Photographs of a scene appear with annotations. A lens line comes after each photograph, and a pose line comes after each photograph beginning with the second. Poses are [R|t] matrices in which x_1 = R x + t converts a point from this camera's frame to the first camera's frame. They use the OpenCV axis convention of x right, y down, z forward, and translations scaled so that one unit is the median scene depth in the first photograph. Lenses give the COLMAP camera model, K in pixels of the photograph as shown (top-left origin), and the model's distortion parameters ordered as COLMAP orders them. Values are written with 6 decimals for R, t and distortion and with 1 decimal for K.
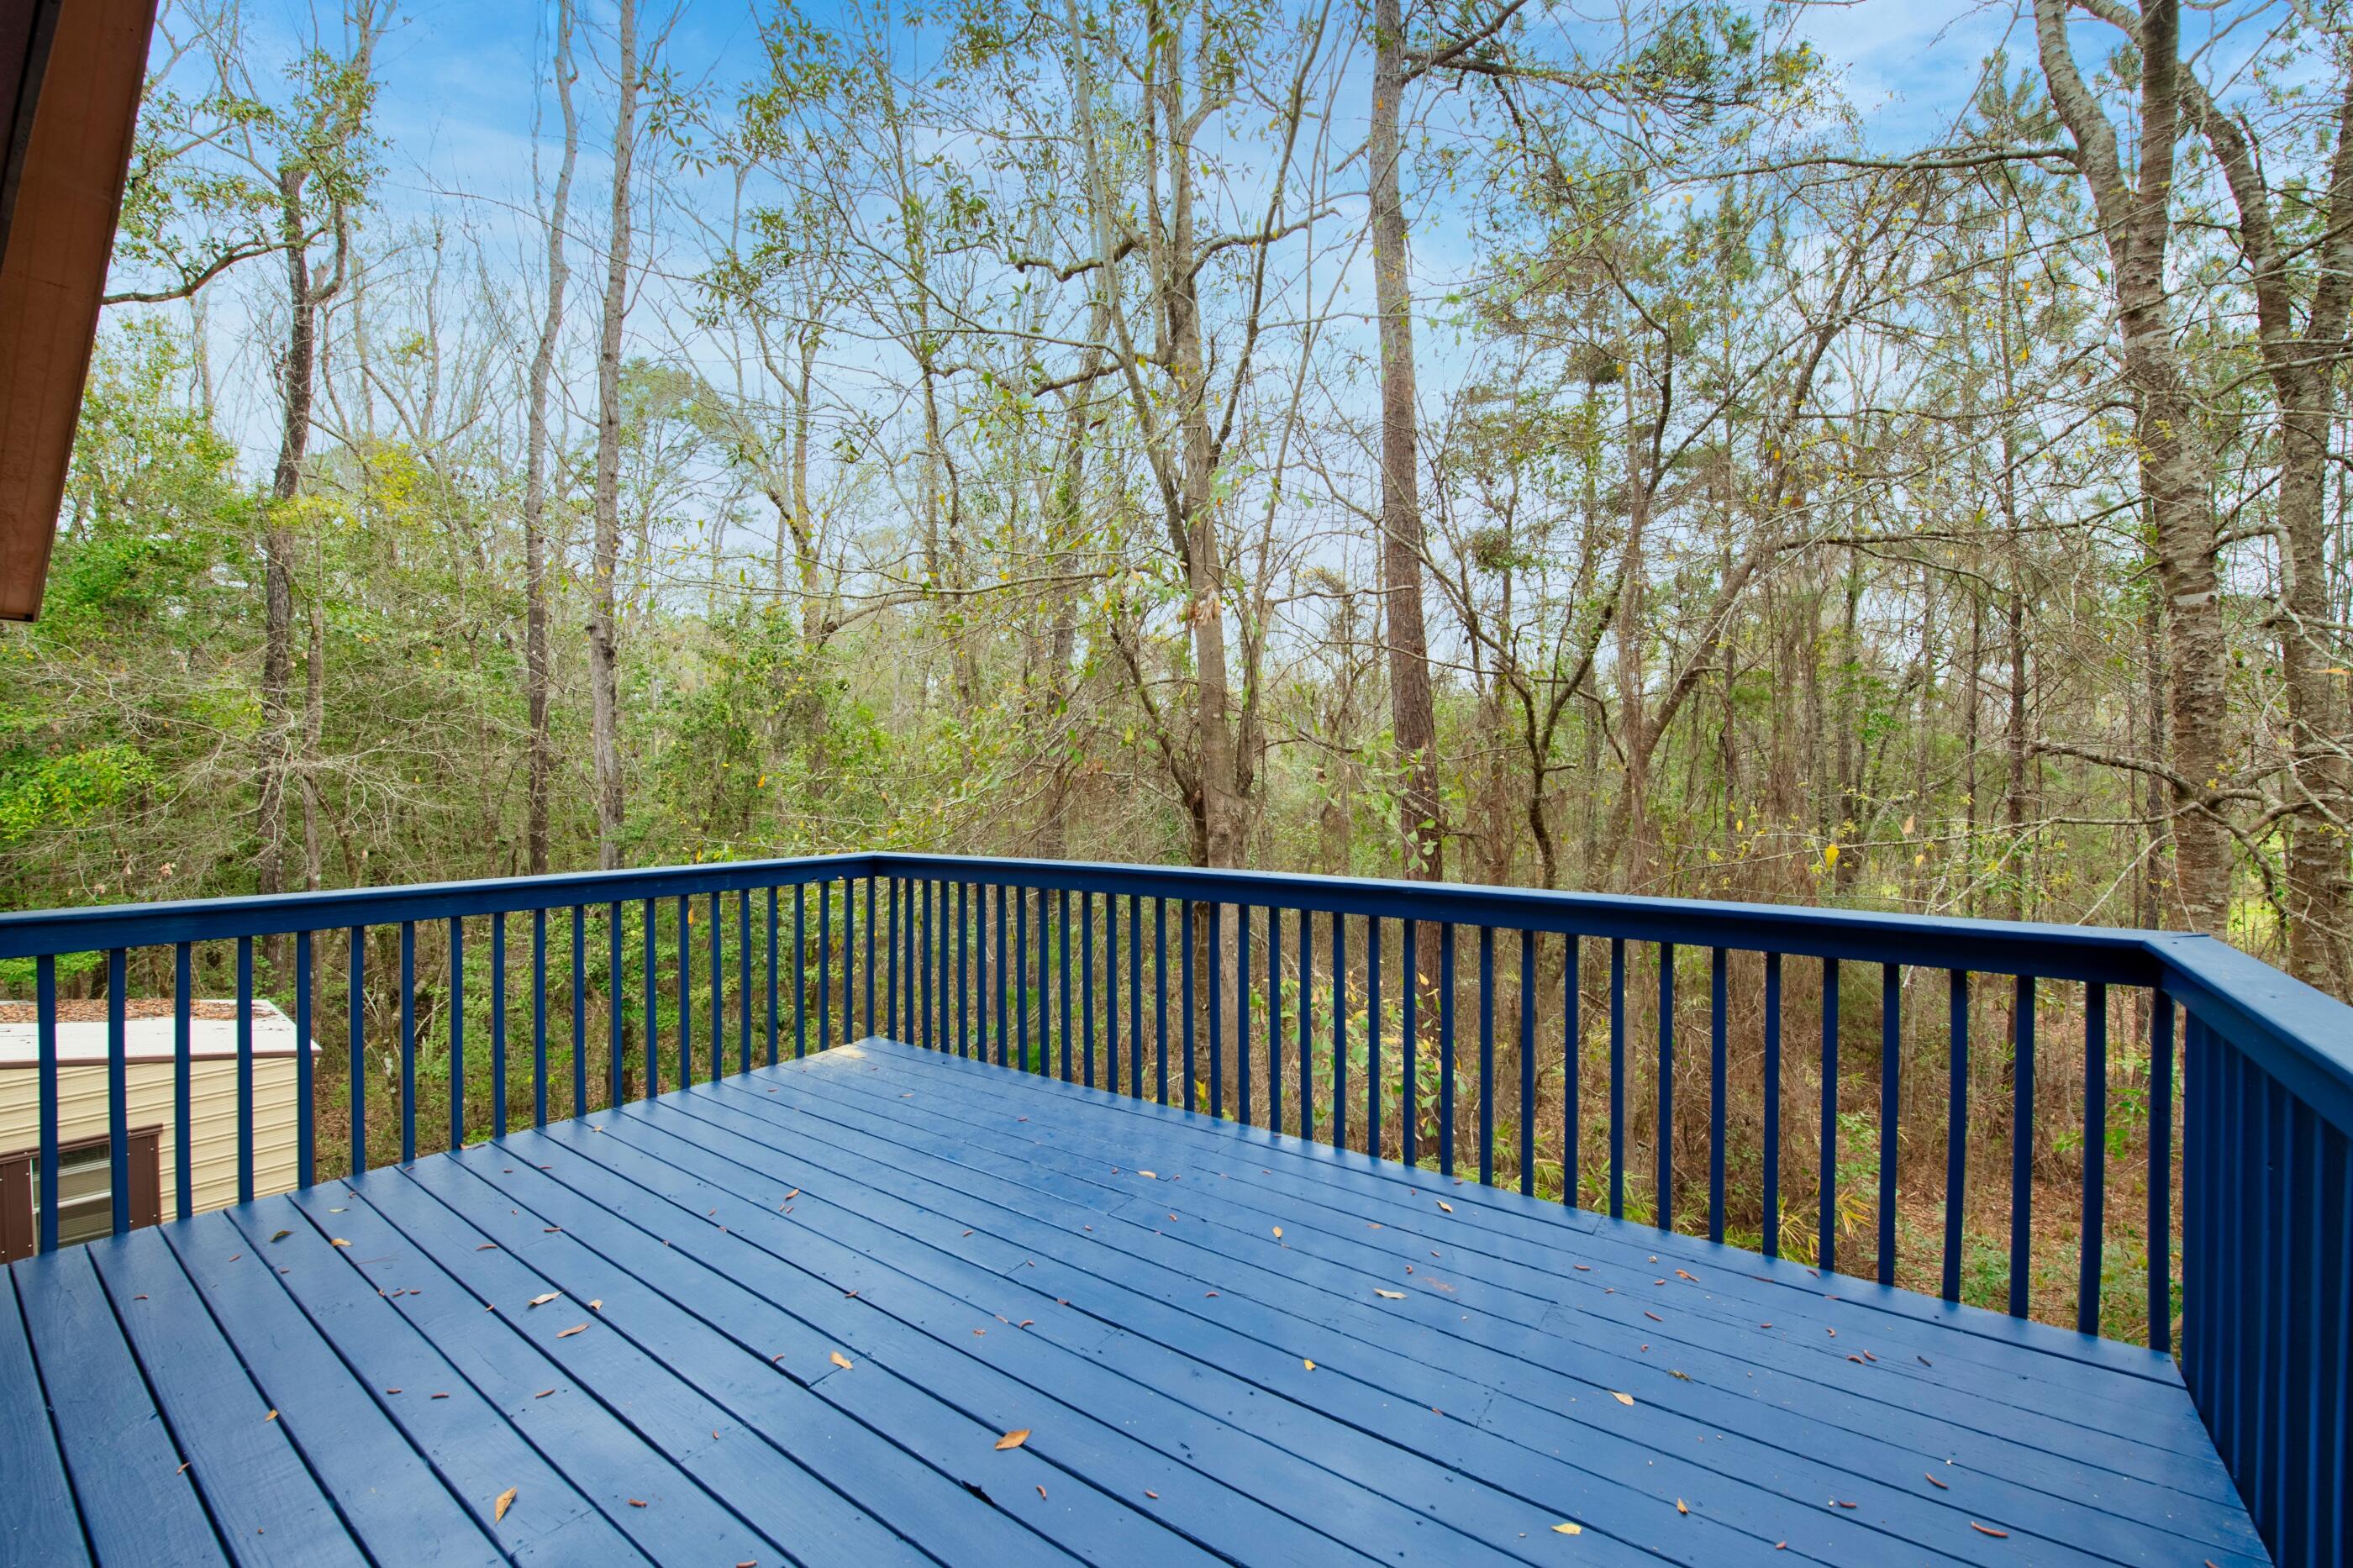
lens RADIAL K [[958.3, 0, 1174.7], [0, 958.3, 774.7], [0, 0, 1]] dist [0.000131, -0.002215]
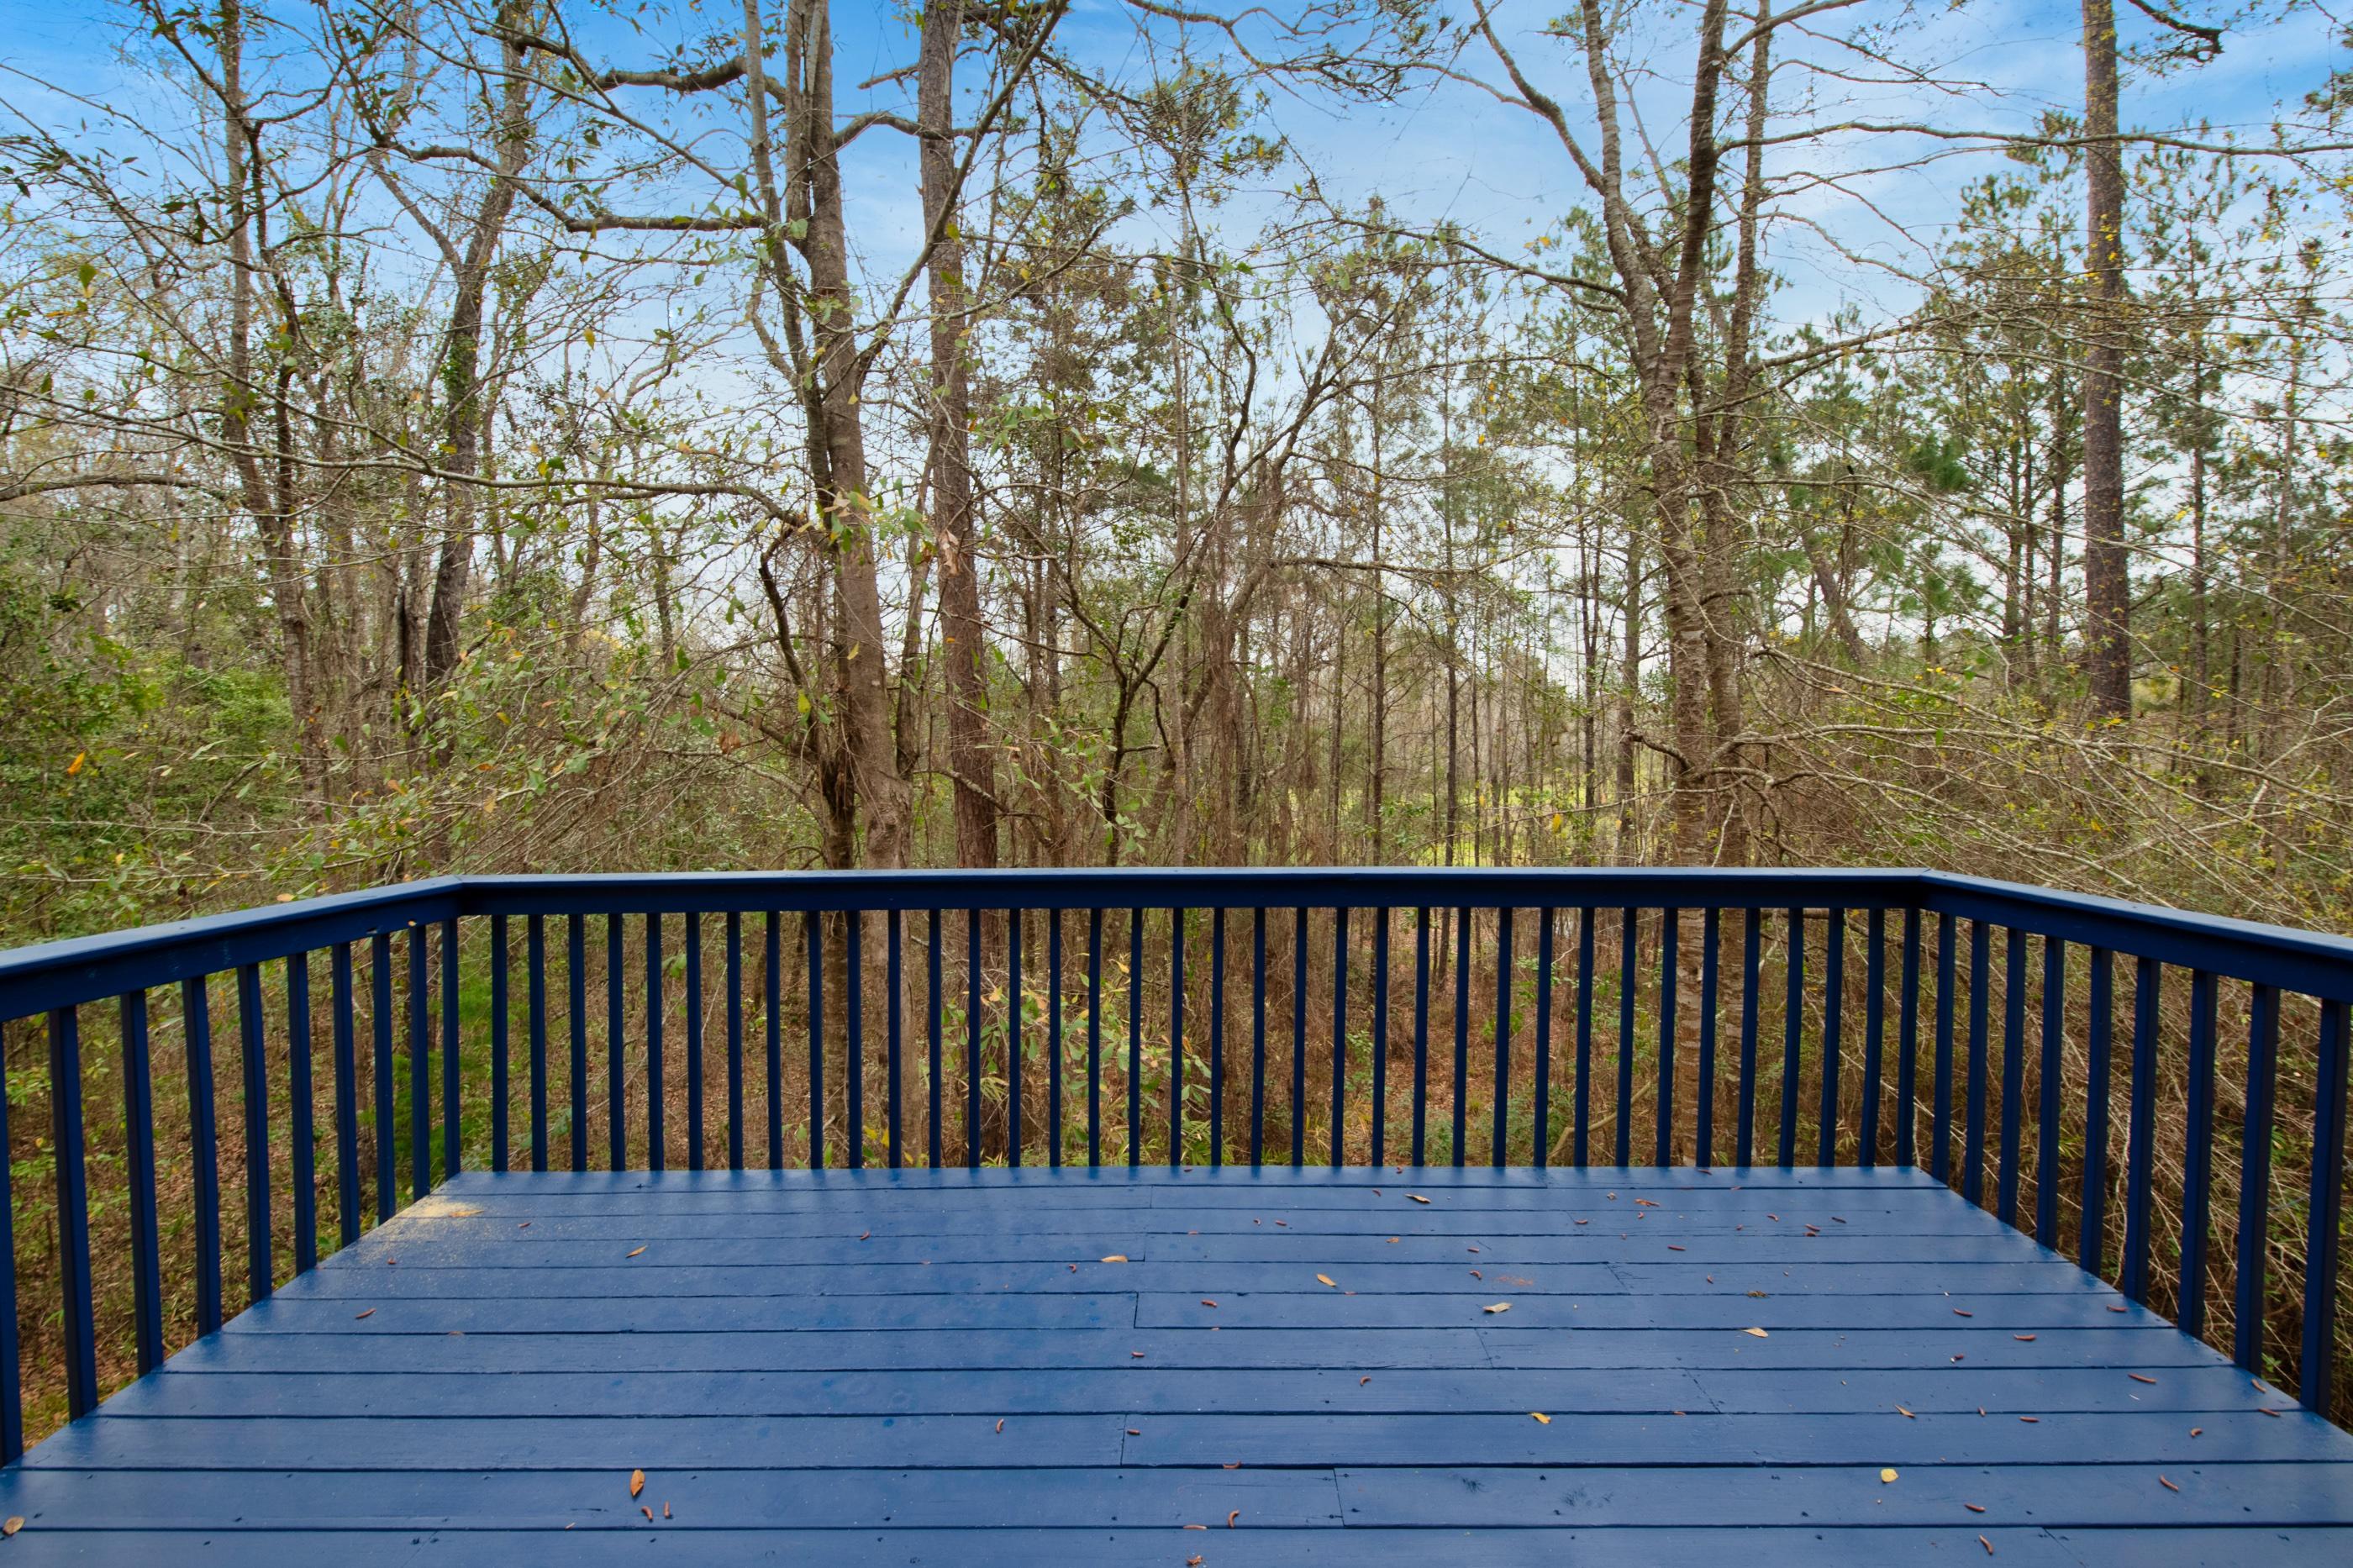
lens RADIAL K [[958.3, 0, 1179.9], [0, 958.3, 763.8], [0, 0, 1]] dist [0.000131, -0.002215]
pose [[0.810747, -0.003419, 0.585387, -0.306516], [-0.000266, 0.999981, 0.006208, 0.002608], [-0.585397, -0.005189, 0.810730, 0.228290]]
